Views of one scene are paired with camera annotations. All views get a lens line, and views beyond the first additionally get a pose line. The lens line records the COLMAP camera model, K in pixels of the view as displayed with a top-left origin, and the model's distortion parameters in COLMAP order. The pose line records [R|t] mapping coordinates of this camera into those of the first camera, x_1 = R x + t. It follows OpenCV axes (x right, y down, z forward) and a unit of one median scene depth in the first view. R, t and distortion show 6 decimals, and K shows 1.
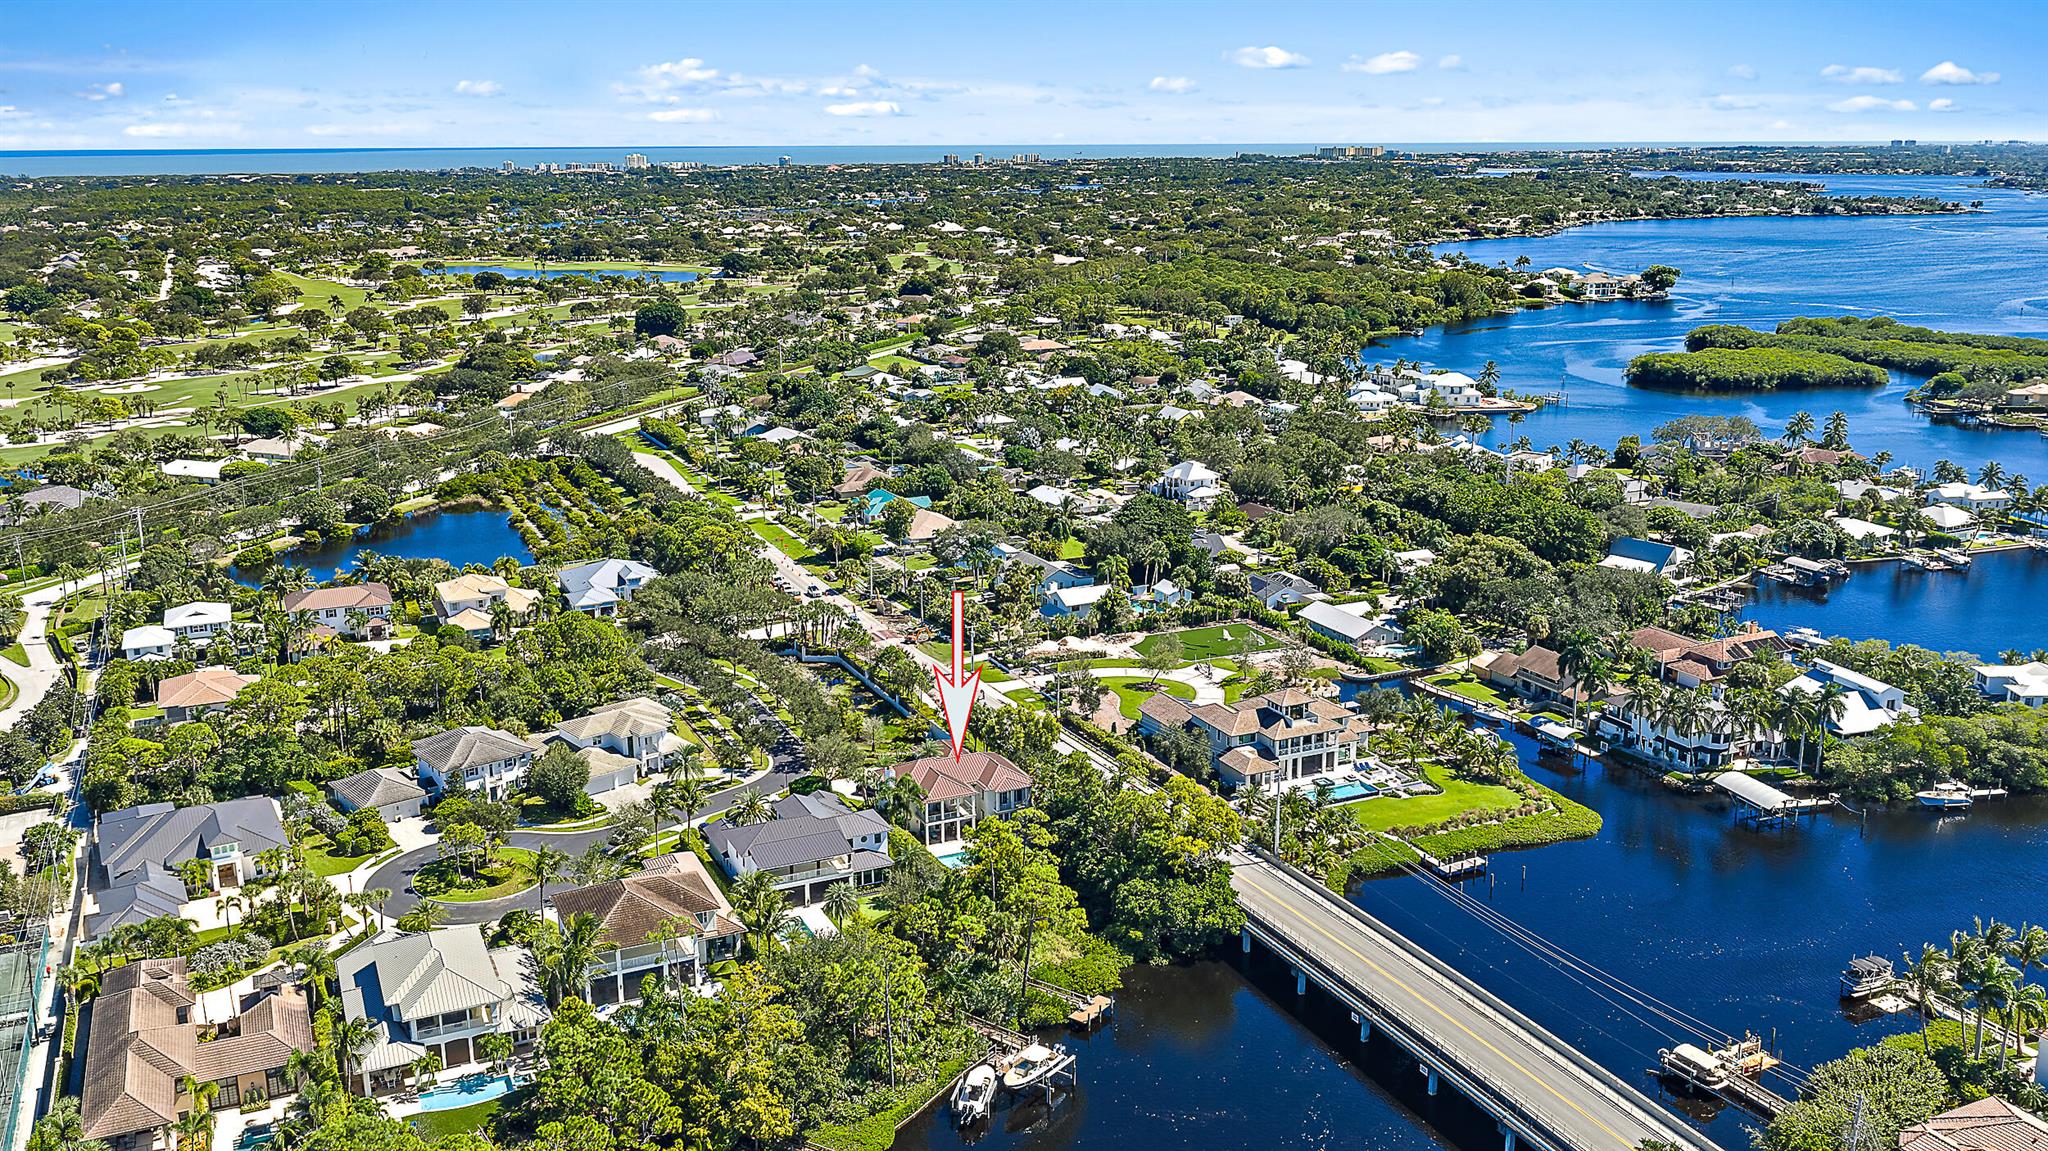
lens RADIAL K [[1715.5, 0, 1024.0], [0, 1715.5, 575.5], [0, 0, 1]] dist [0.032591, -0.061848]
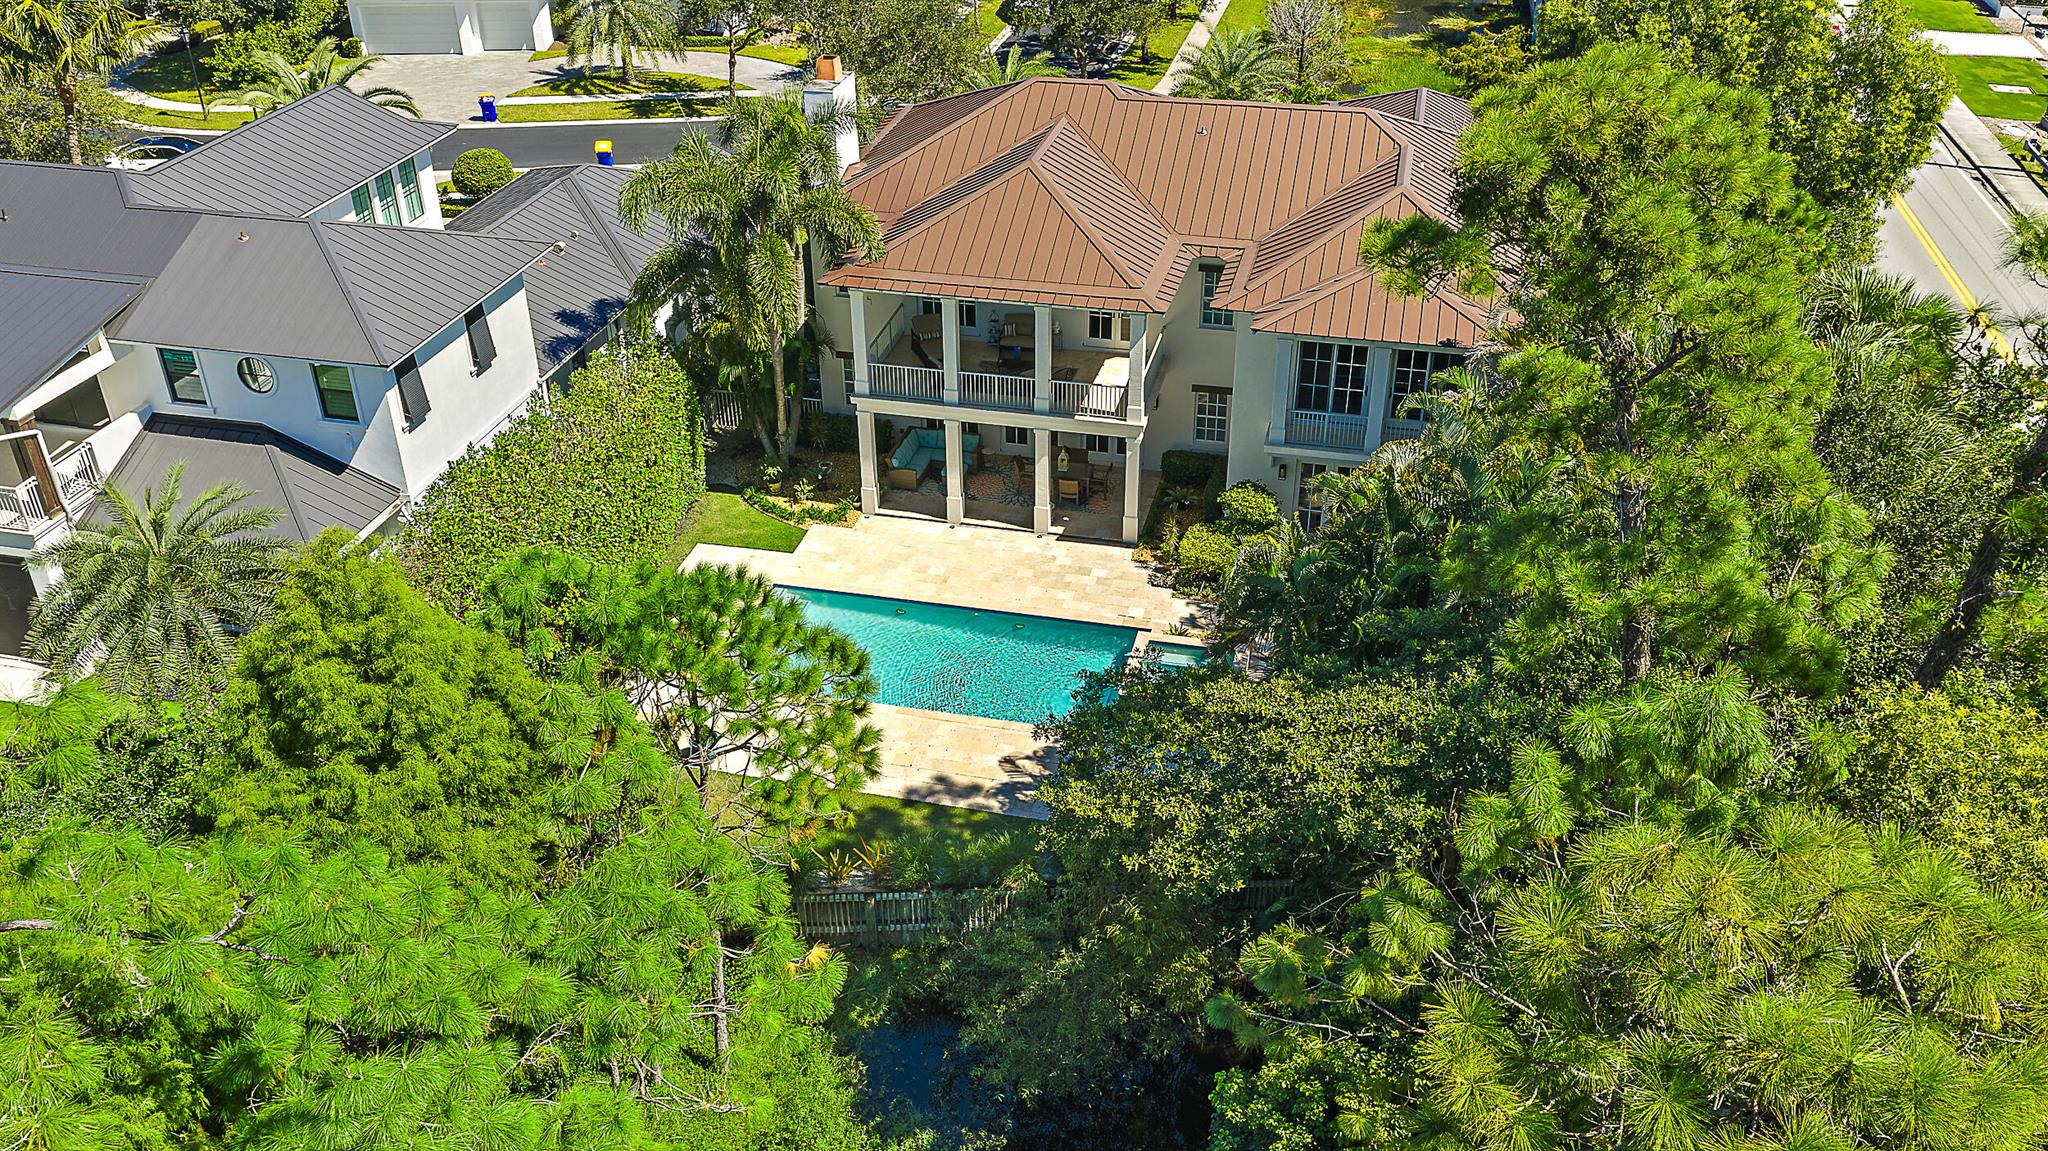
lens RADIAL K [[1715.5, 0, 1024.0], [0, 1715.5, 575.5], [0, 0, 1]] dist [0.032591, -0.061848]
pose [[0.794887, 0.321678, -0.514469, 0.039934], [-0.151575, 0.926290, 0.344981, 0.063064], [0.587520, -0.196240, 0.785054, 0.568194]]
